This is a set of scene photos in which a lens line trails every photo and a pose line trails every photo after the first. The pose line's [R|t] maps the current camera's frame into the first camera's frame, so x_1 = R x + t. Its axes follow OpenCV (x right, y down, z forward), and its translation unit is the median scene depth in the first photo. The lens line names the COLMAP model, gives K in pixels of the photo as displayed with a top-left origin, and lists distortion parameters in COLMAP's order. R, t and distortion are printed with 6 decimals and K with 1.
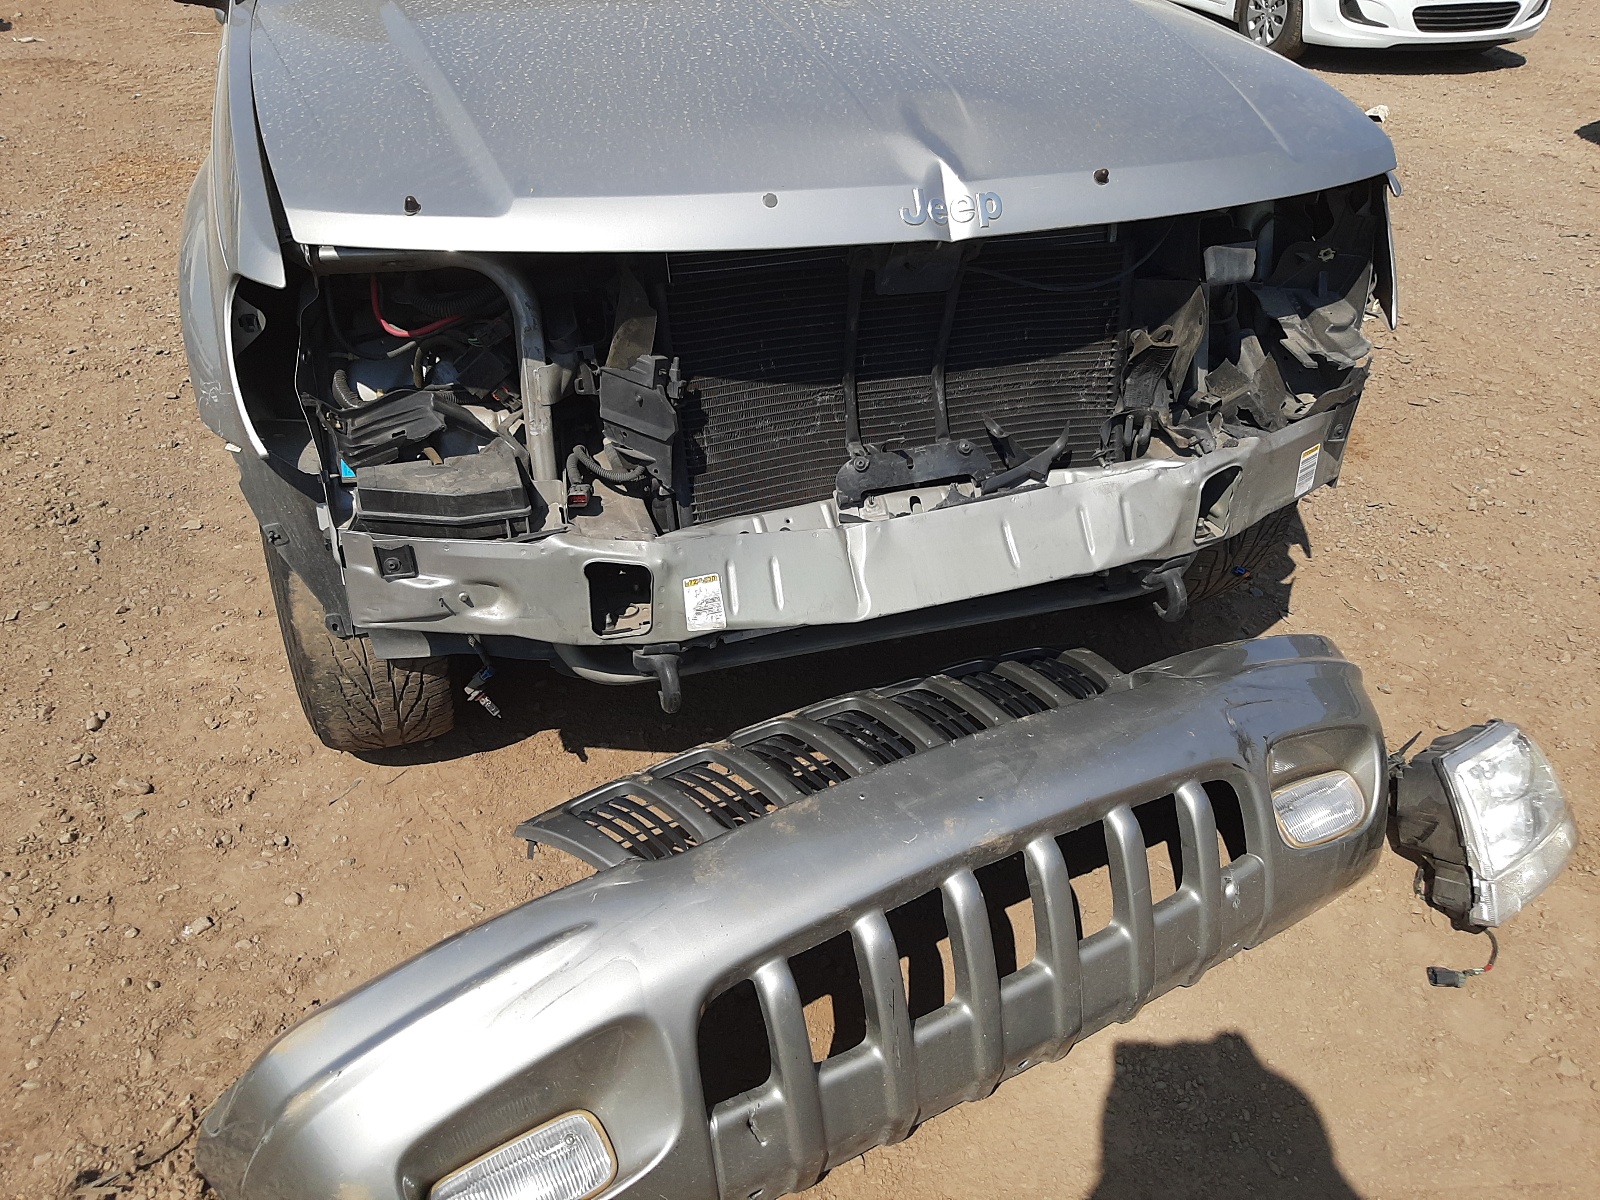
lens RADIAL K [[1231.6, 0, 800.0], [0, 1231.6, 600.0], [0, 0, 1]] dist [0.081182, -0.000287]
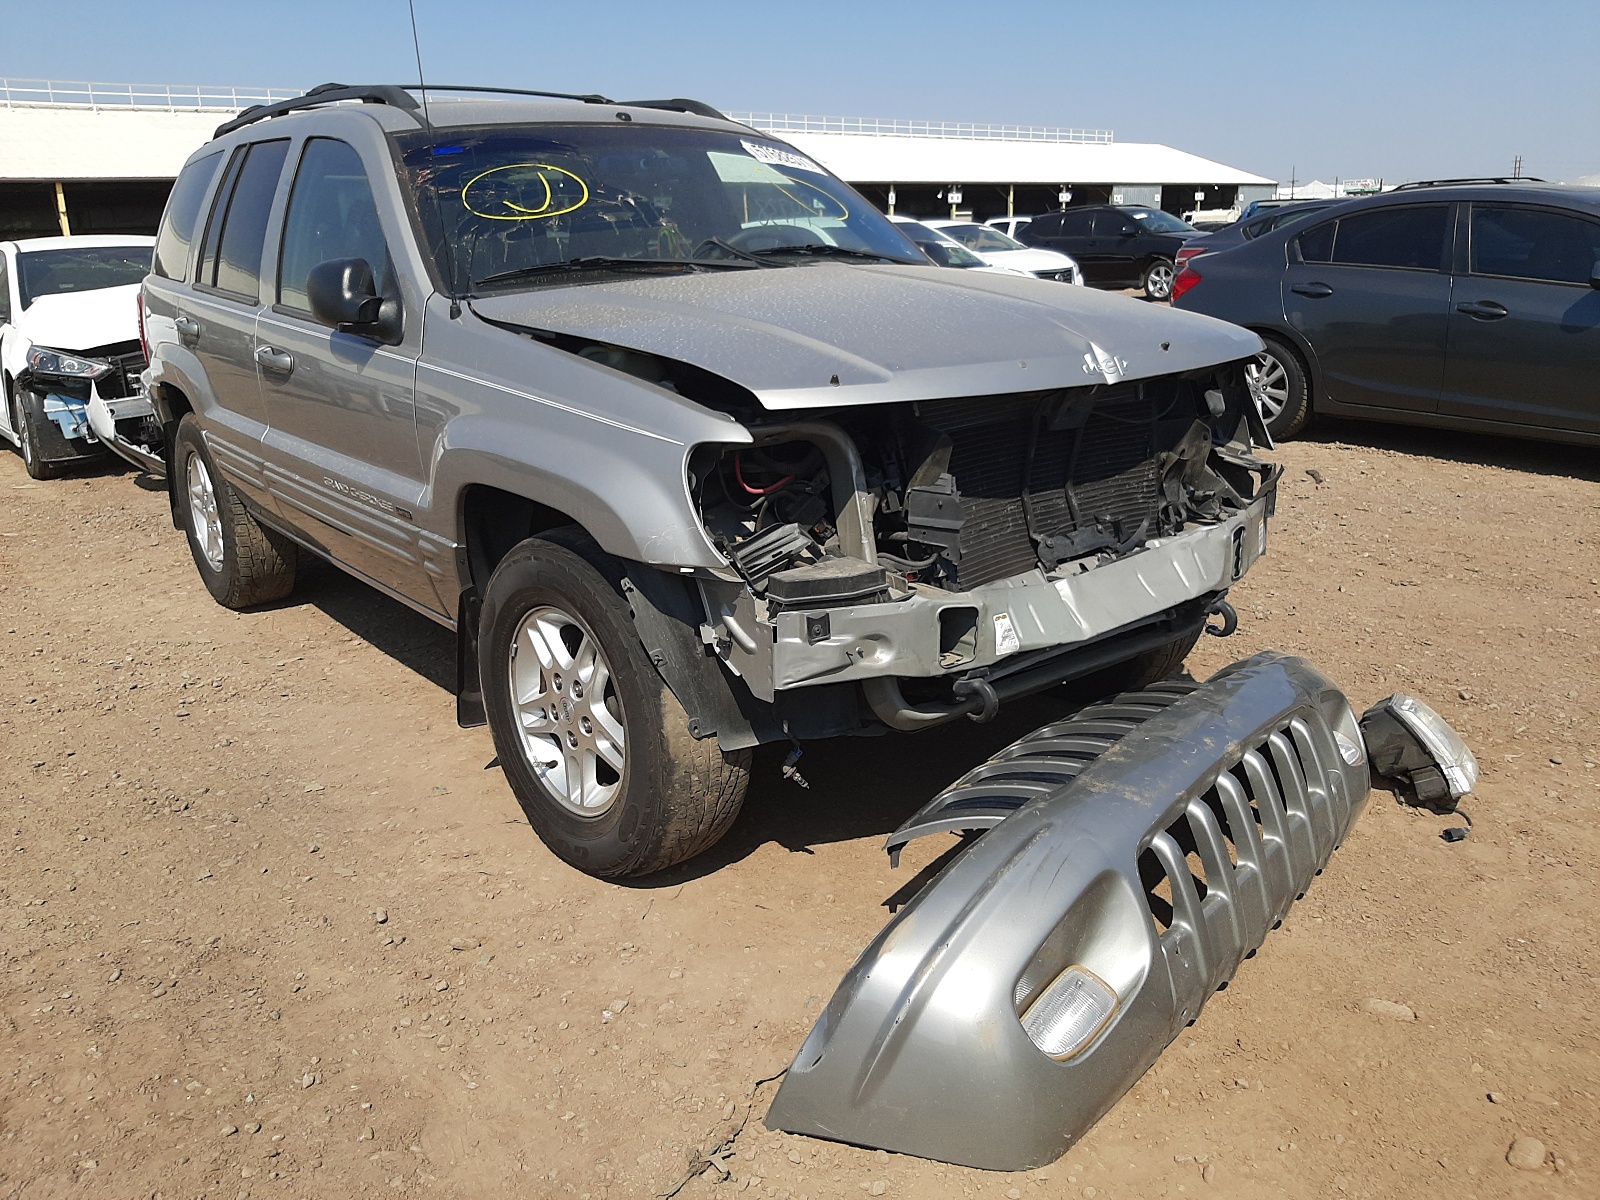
lens RADIAL K [[1192.6, 0, 800.0], [0, 1192.6, 600.0], [0, 0, 1]] dist [0.083051, -0.001198]
pose [[0.939183, -0.137259, 0.314795, -0.701832], [0.221459, 0.942661, -0.249693, 0.249890], [-0.262472, 0.304222, 0.915728, -0.227511]]
